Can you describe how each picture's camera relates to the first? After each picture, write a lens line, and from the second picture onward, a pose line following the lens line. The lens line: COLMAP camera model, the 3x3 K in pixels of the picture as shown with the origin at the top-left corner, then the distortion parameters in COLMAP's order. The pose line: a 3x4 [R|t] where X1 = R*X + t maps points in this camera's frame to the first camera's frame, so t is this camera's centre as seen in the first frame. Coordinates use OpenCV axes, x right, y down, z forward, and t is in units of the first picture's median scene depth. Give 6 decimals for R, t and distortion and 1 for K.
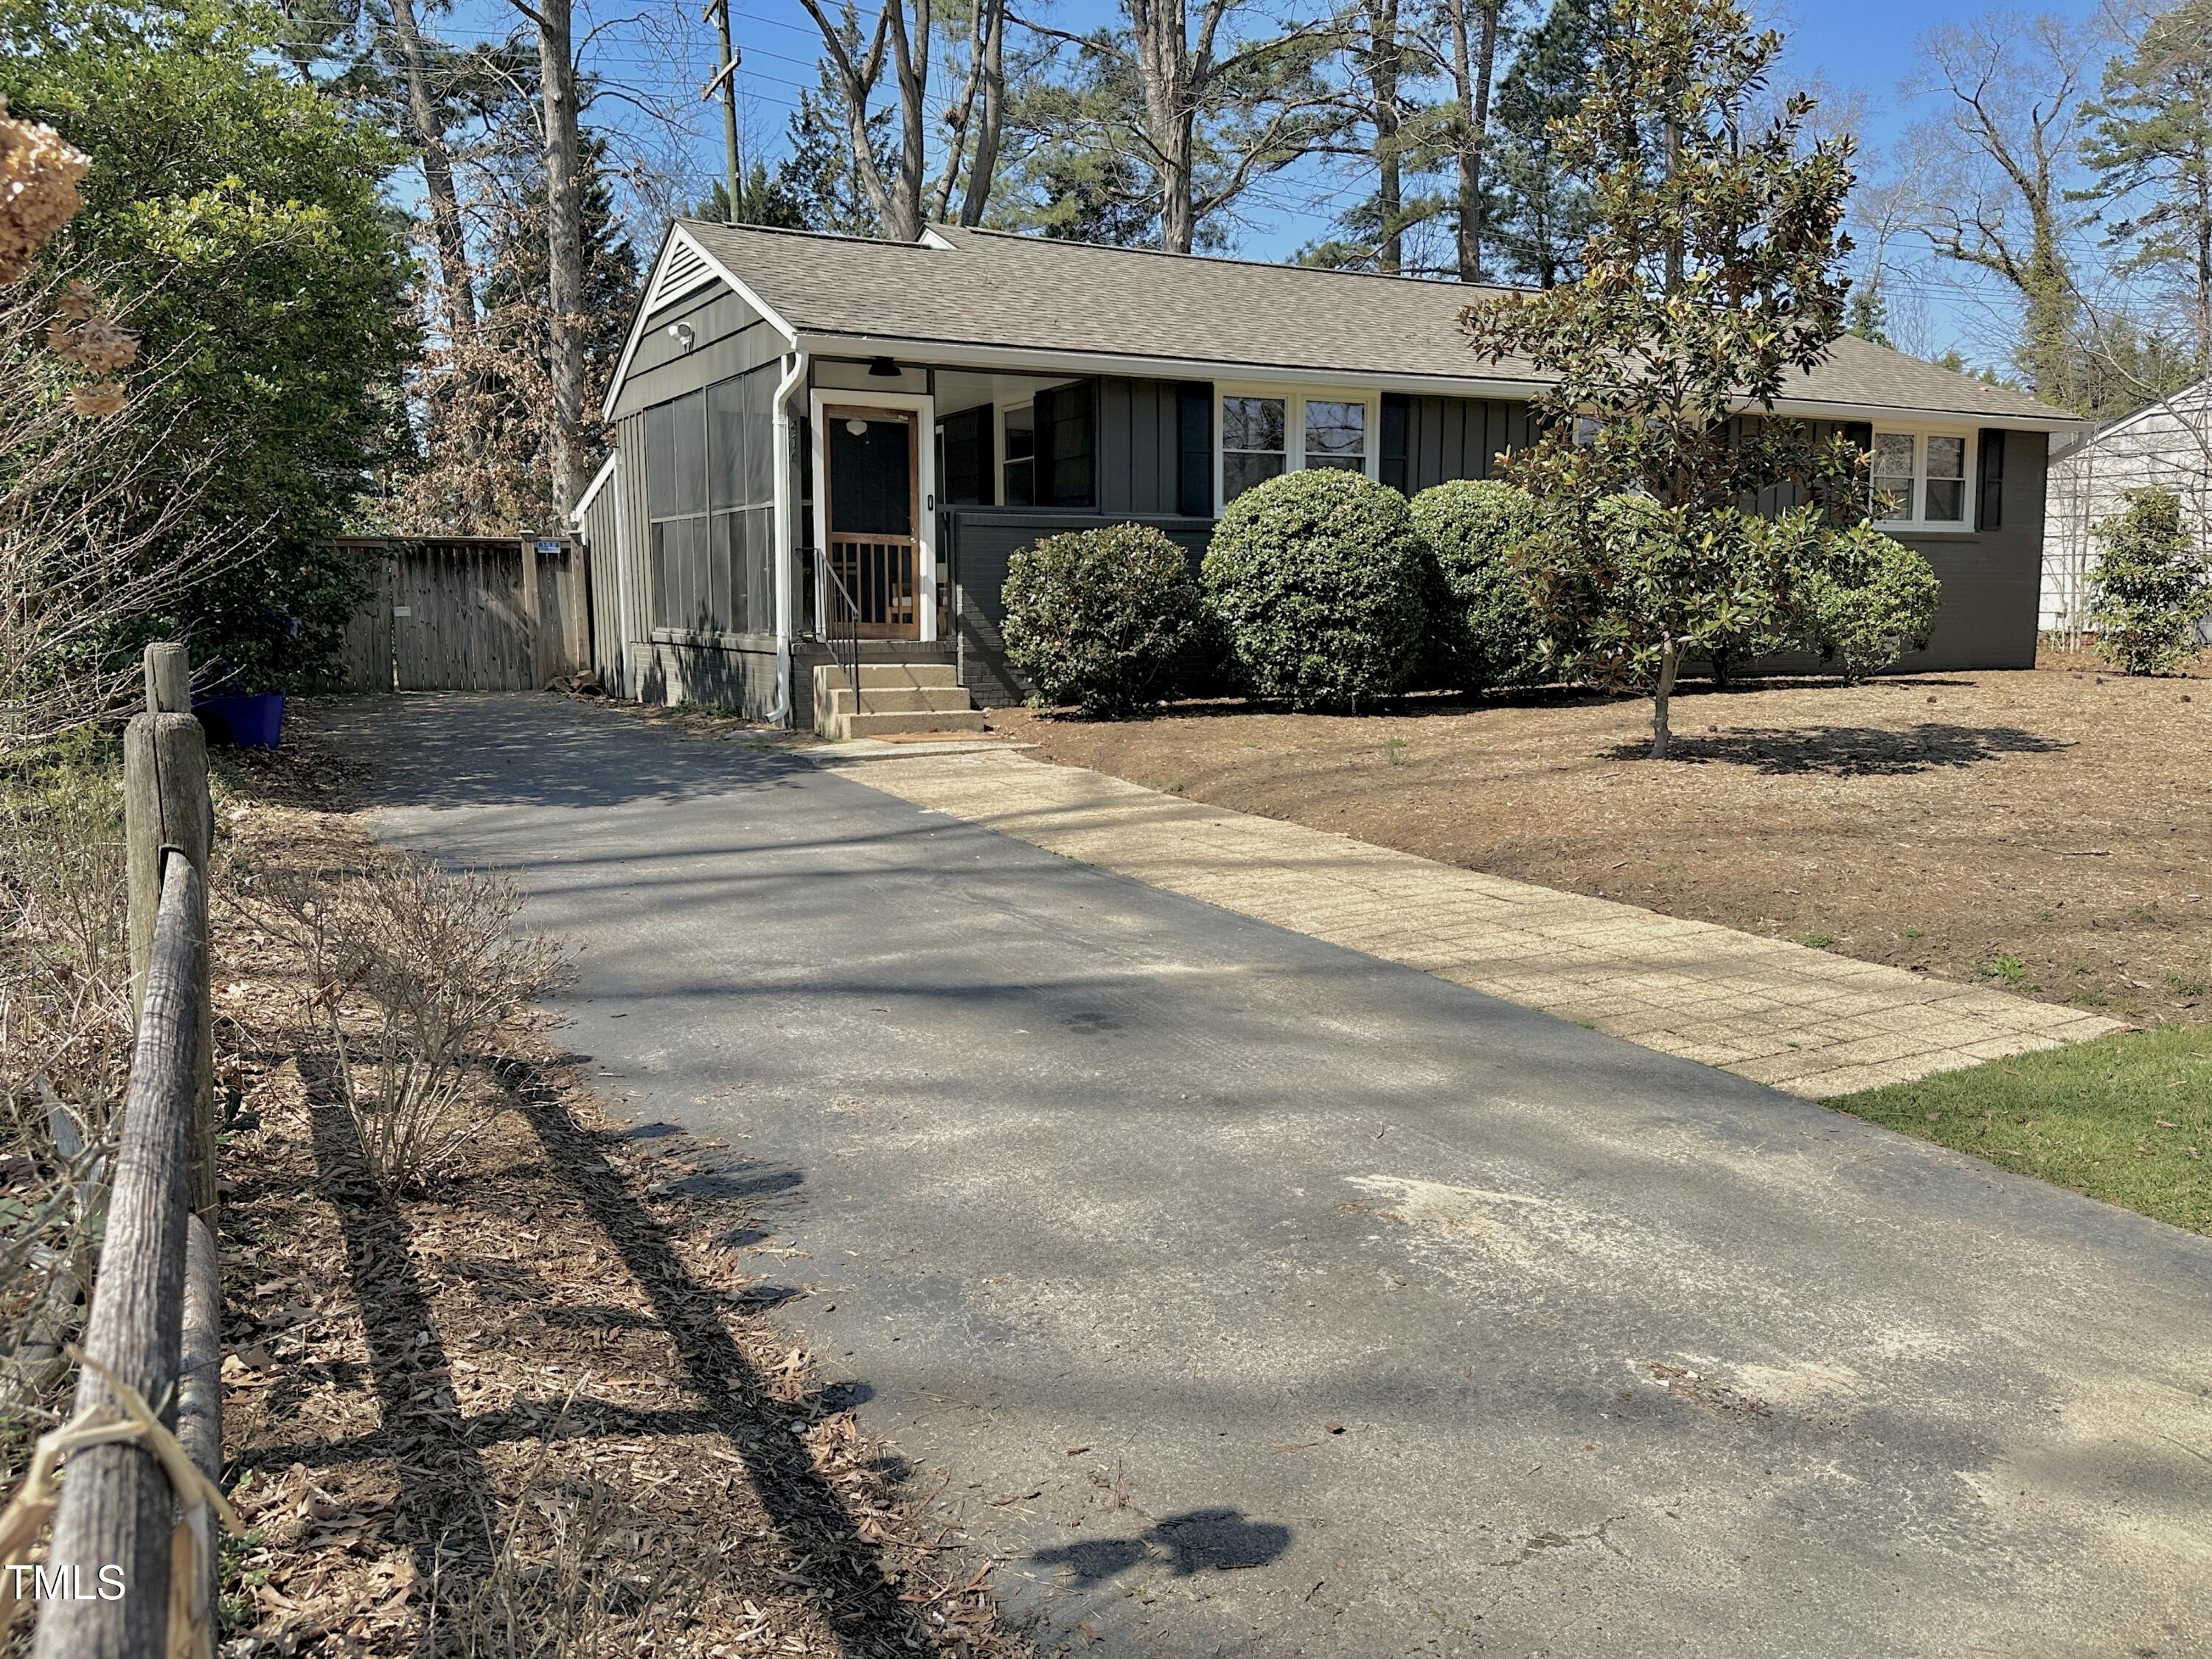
lens RADIAL K [[1771.5, 0, 1106.0], [0, 1771.5, 829.5], [0, 0, 1]] dist [0.148258, -0.232569]
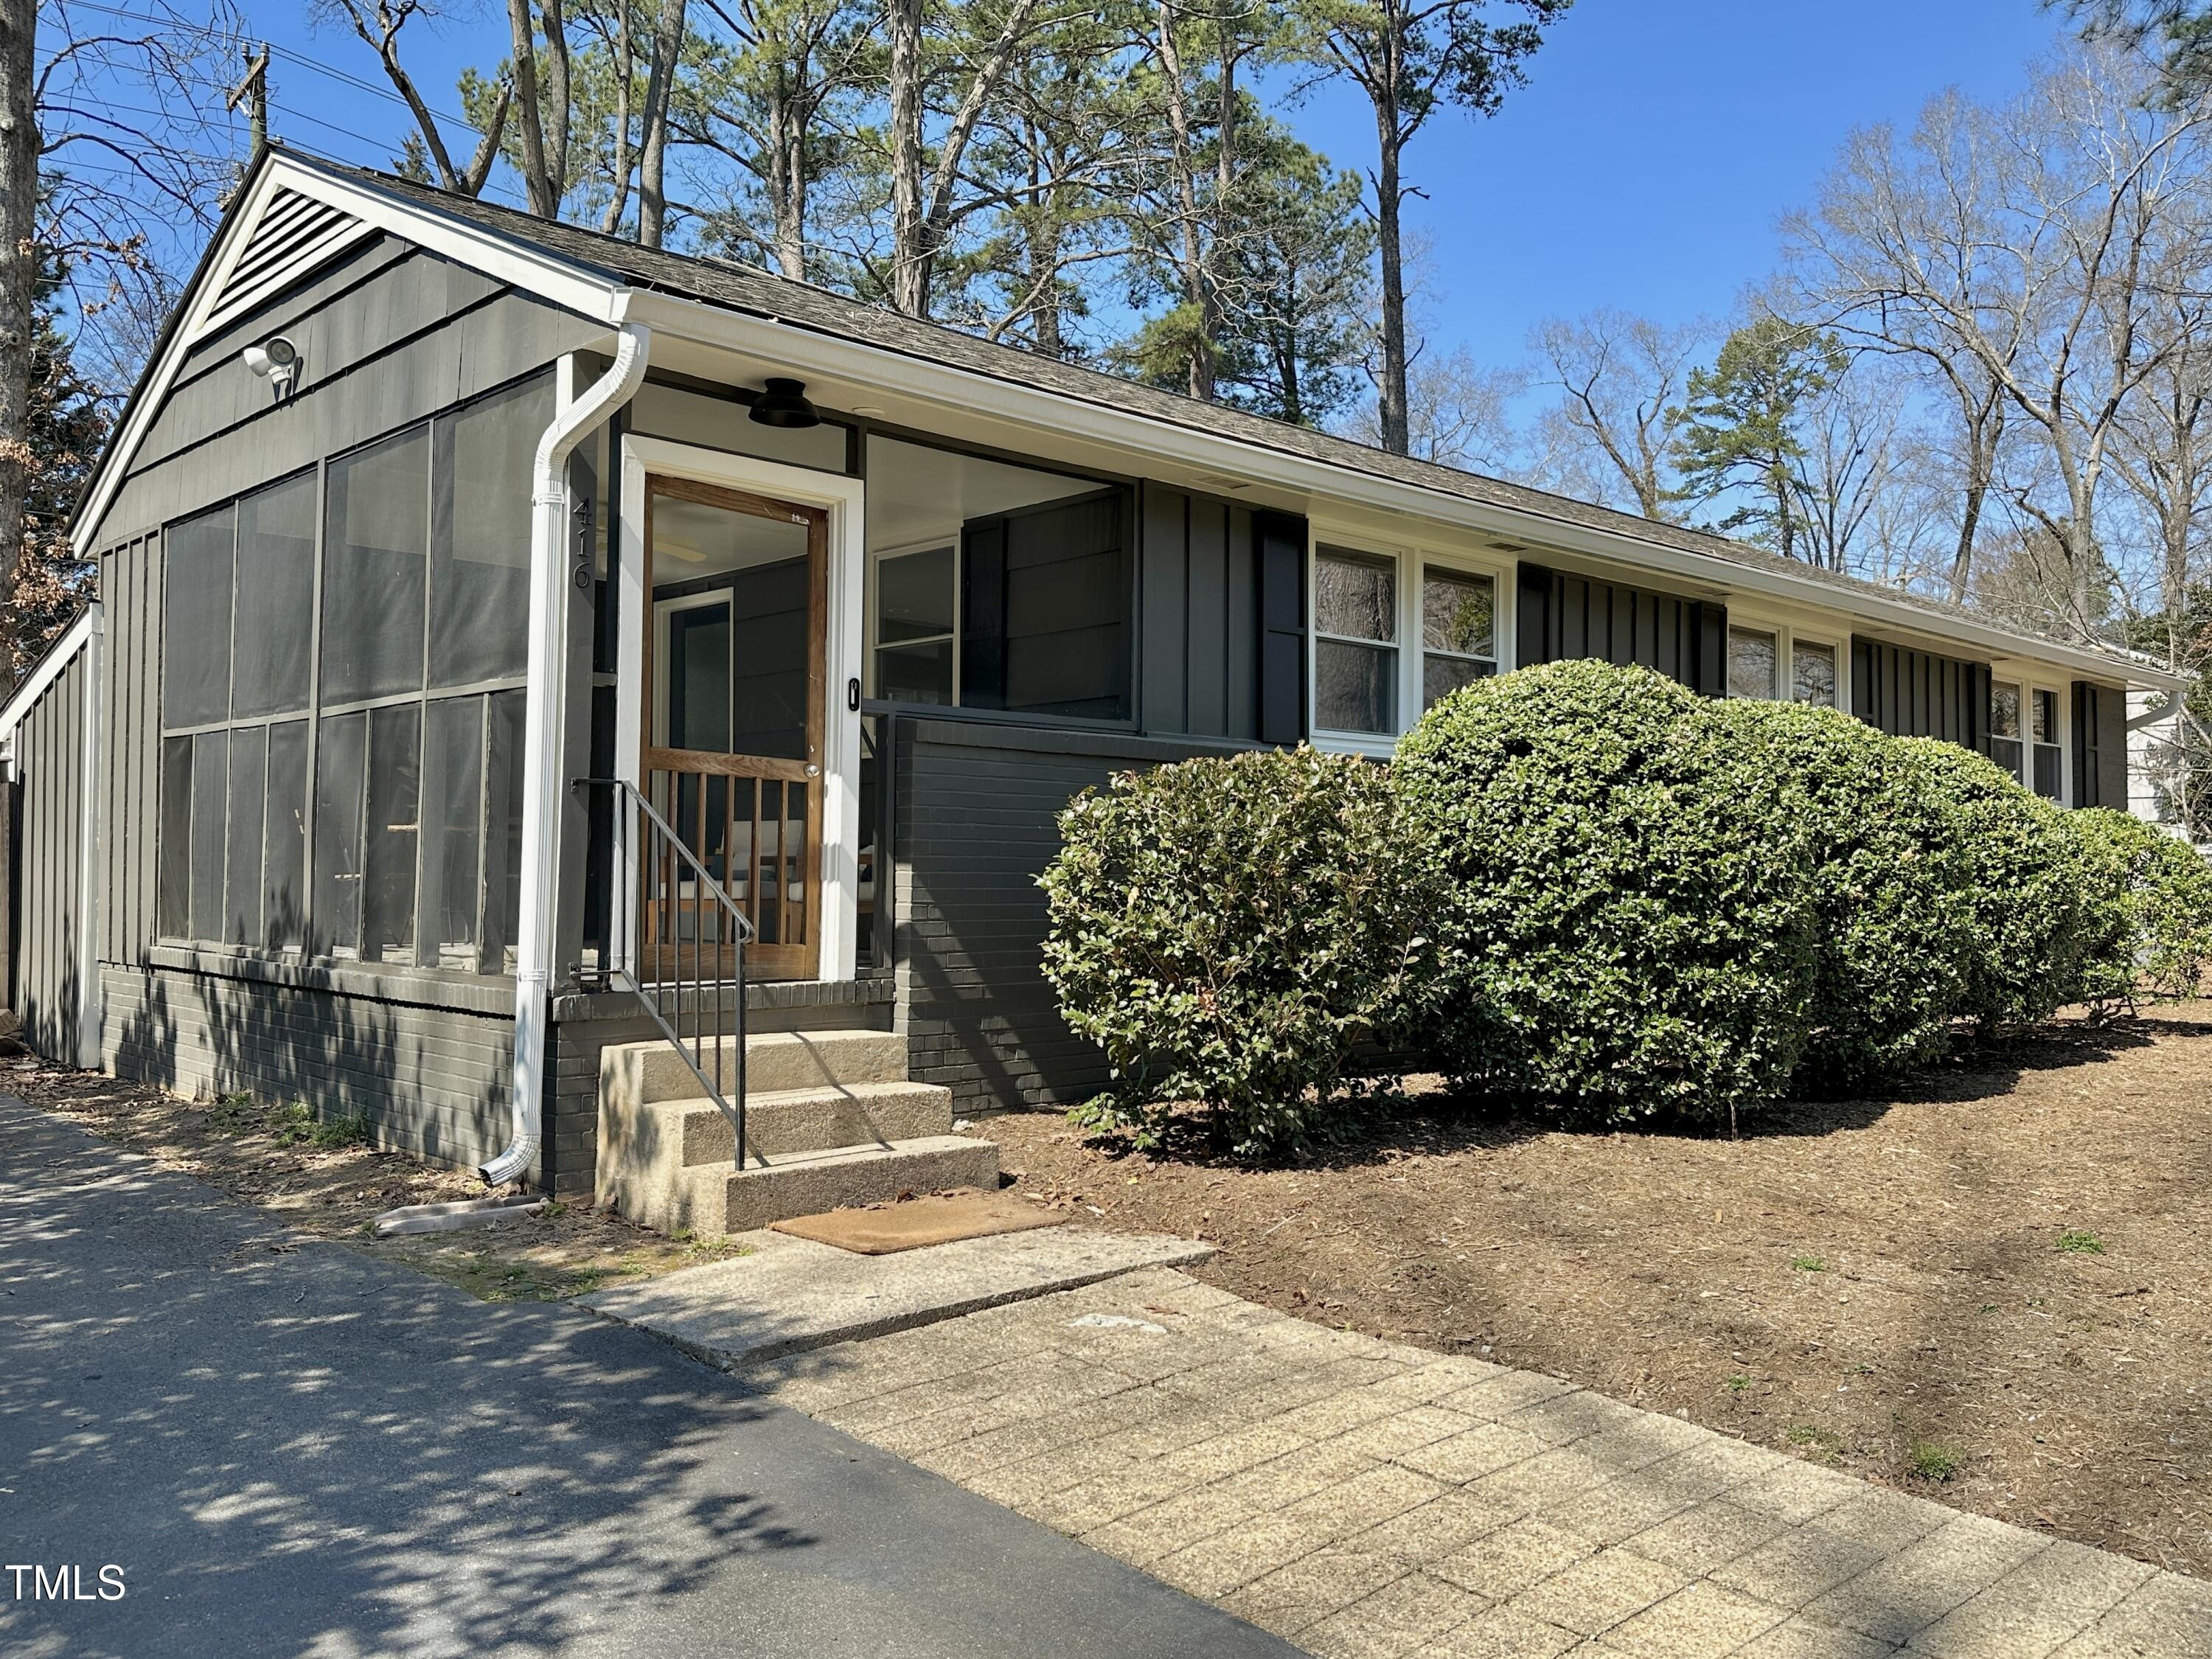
lens RADIAL K [[1851.6, 0, 1106.0], [0, 1851.6, 829.5], [0, 0, 1]] dist [0.129815, -0.222930]
pose [[0.966508, 0.019076, 0.255927, -0.163095], [0.020133, 0.988524, -0.149713, -0.072996], [-0.255846, 0.149851, 0.955033, 0.522596]]
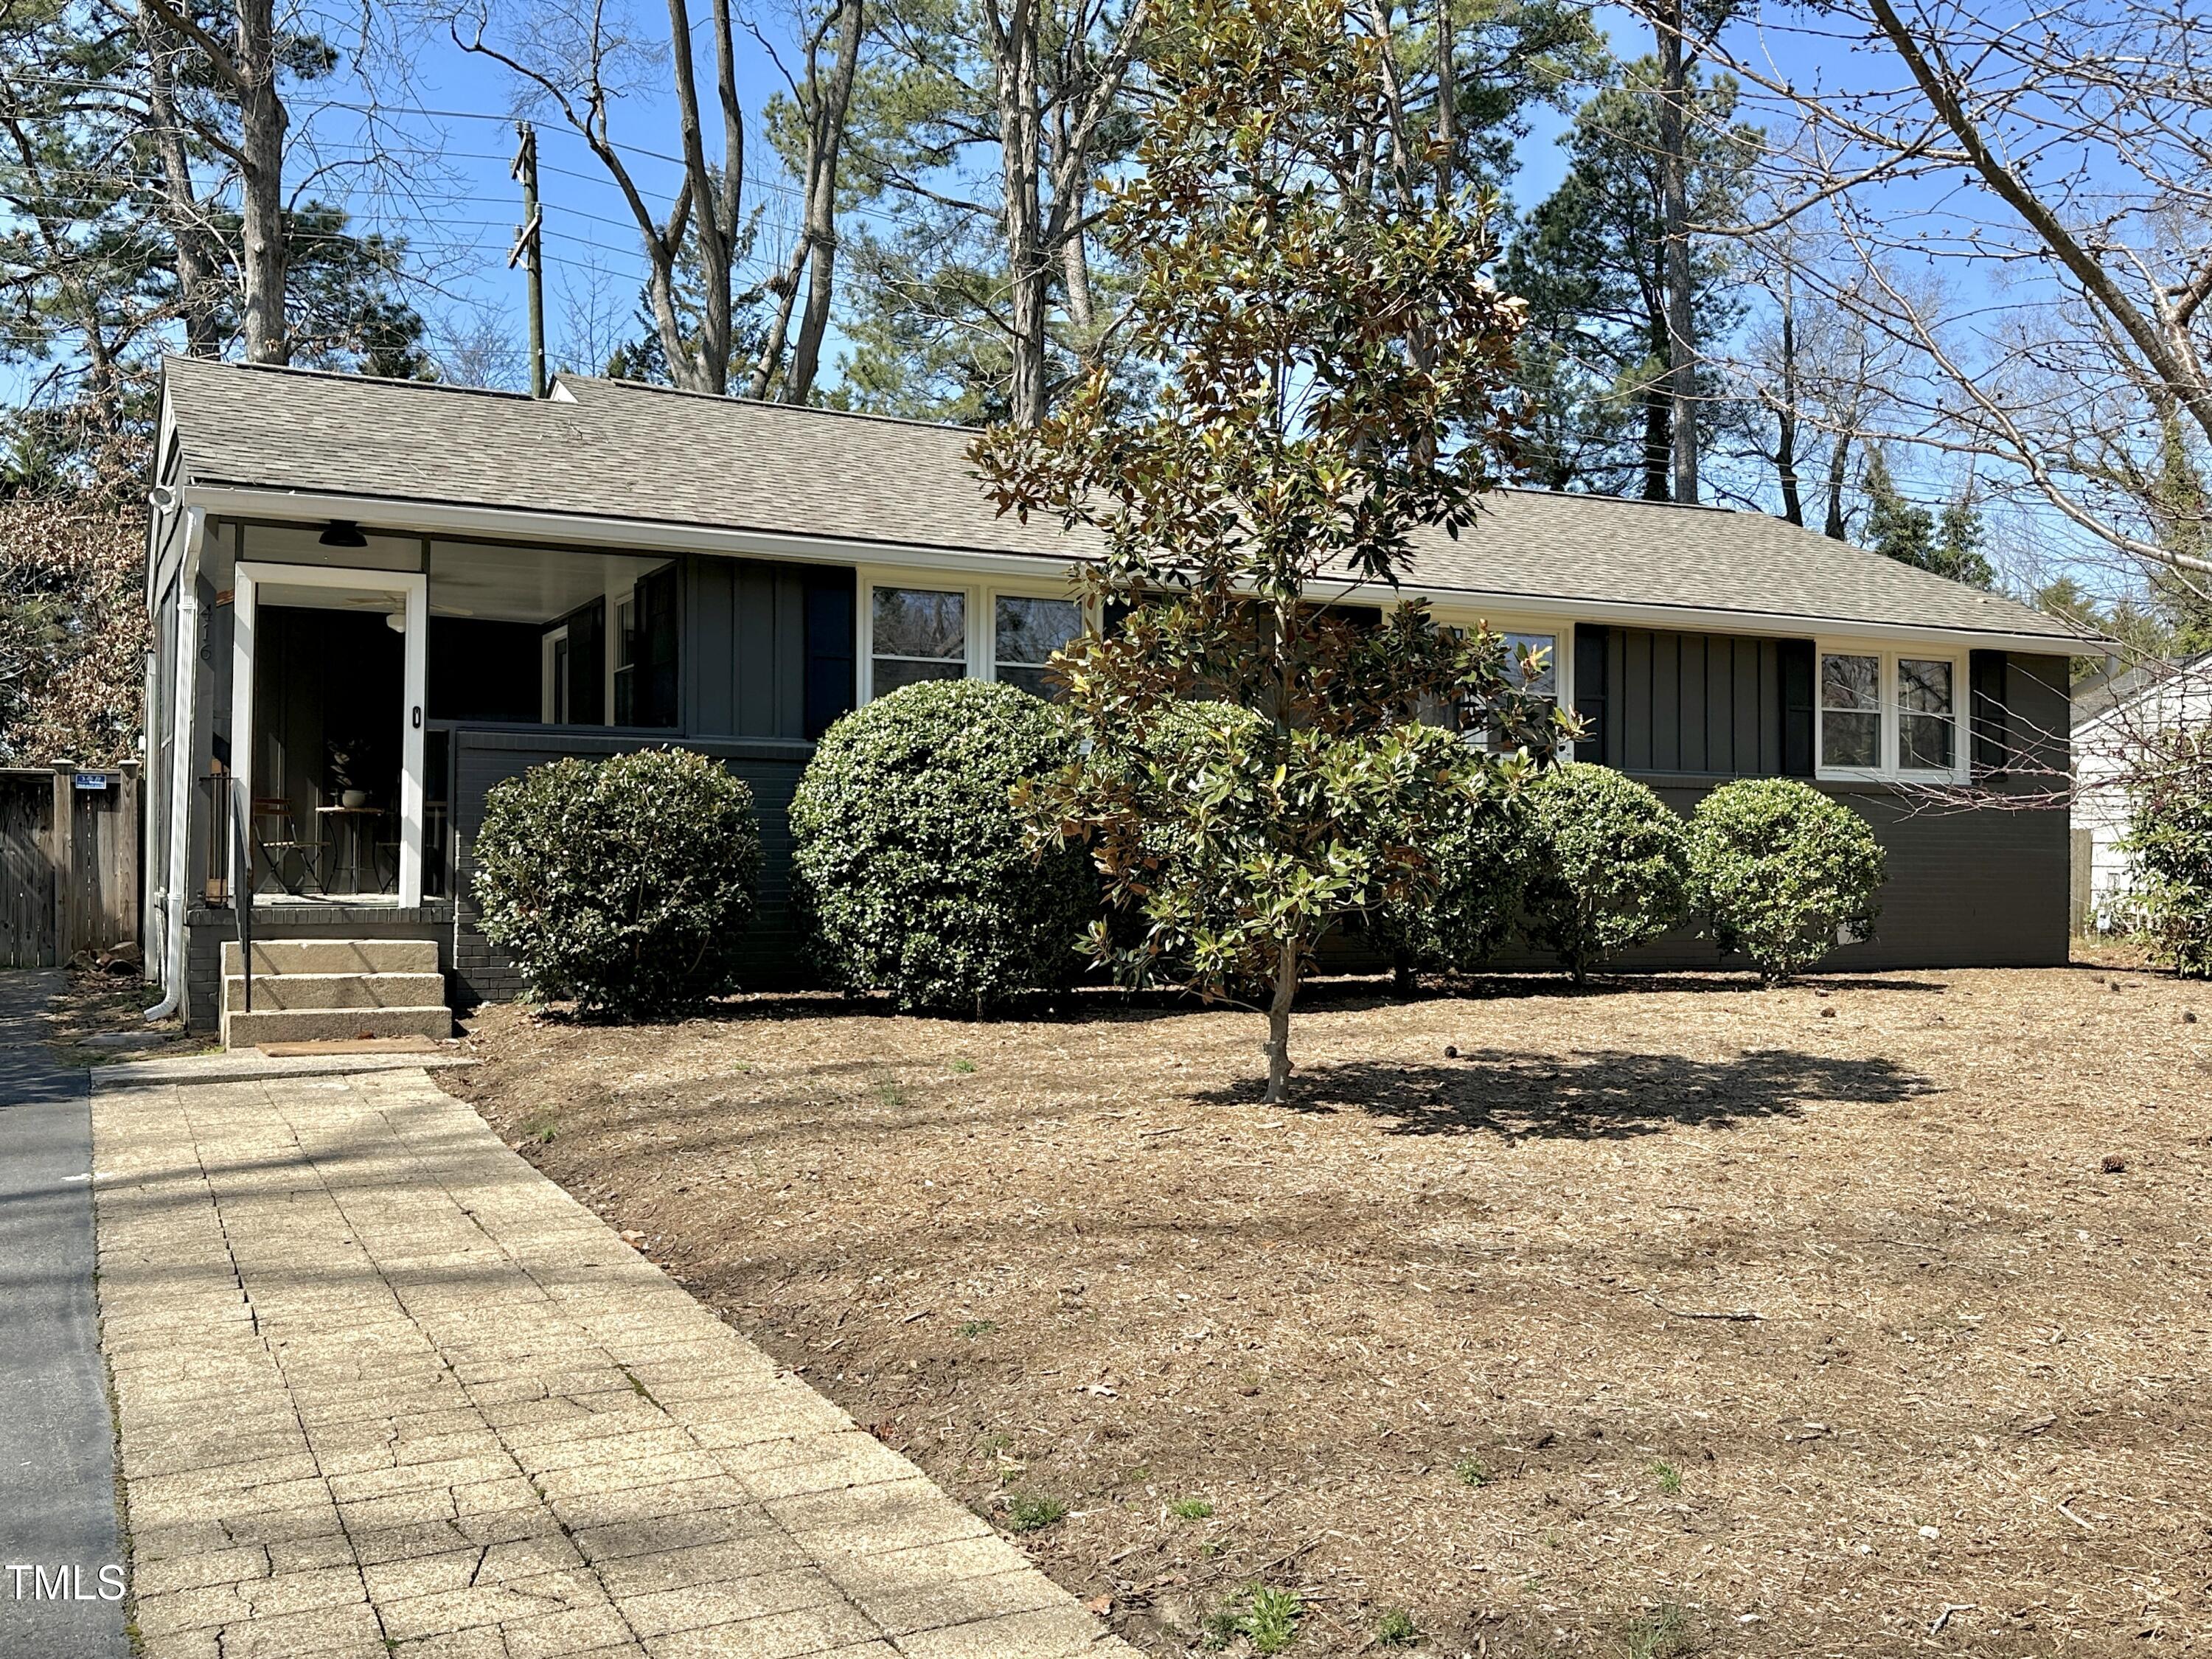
lens RADIAL K [[2079.5, 0, 1073.2], [0, 2079.5, 834.6], [0, 0, 1]] dist [0.174167, -0.390819]
pose [[0.999330, 0.011321, -0.034814, 0.200774], [-0.016042, 0.990236, -0.138476, -0.023078], [0.032906, 0.138941, 0.989754, 0.174128]]
